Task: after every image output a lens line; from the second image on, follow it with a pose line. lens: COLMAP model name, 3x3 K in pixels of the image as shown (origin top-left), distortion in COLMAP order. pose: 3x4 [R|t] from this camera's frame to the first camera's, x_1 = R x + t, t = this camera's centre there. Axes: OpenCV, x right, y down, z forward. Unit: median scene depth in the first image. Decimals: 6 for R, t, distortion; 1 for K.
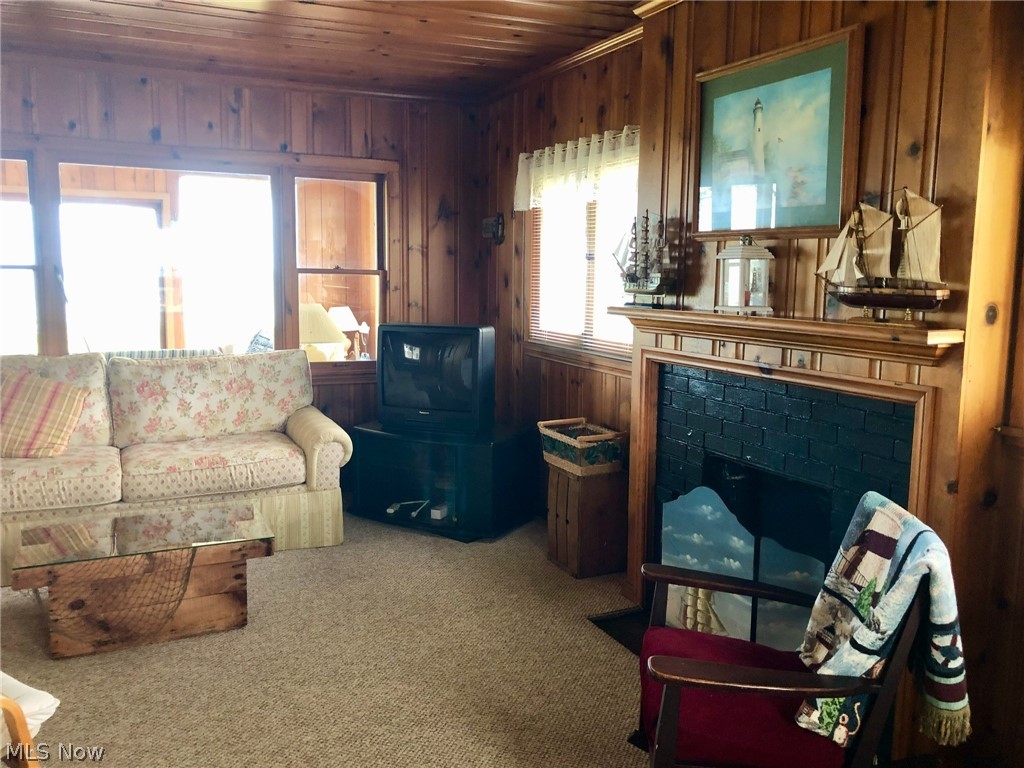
lens RADIAL K [[834.7, 0, 502.4], [0, 834.7, 375.0], [0, 0, 1]] dist [0.030433, -0.056713]
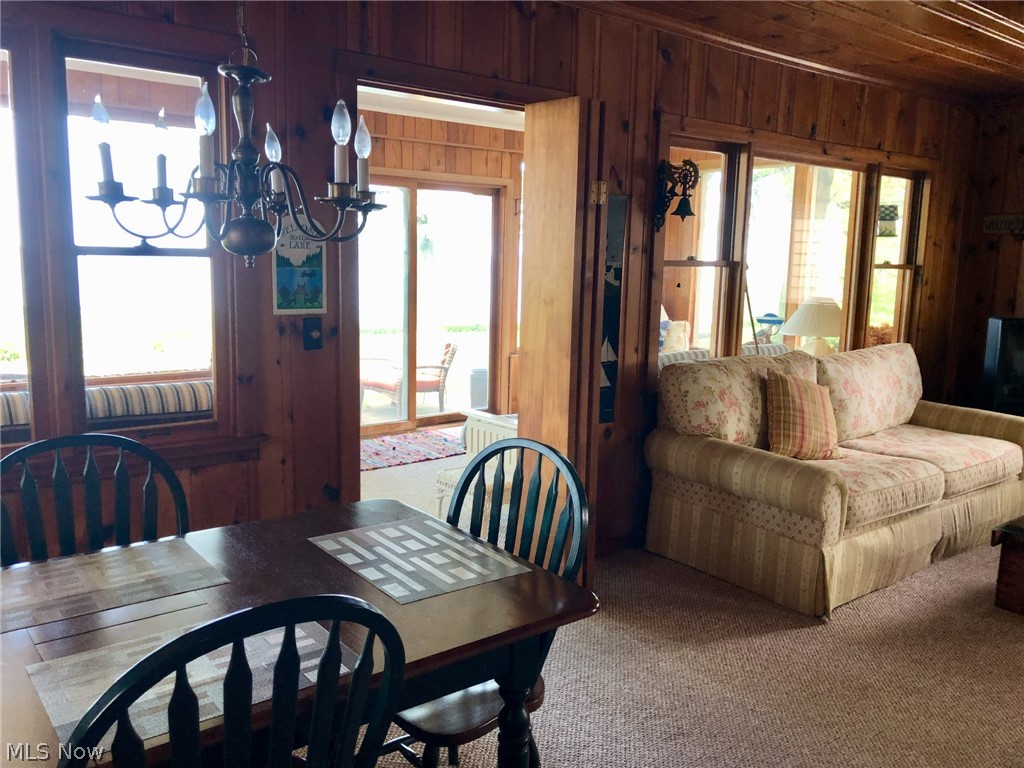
lens RADIAL K [[850.6, 0, 527.4], [0, 850.6, 373.6], [0, 0, 1]] dist [0.002648, 0.002923]
pose [[0.977466, -0.026315, 0.209446, -1.497102], [0.021632, 0.999463, 0.024618, -0.050487], [-0.209981, -0.019532, 0.977510, 0.127886]]
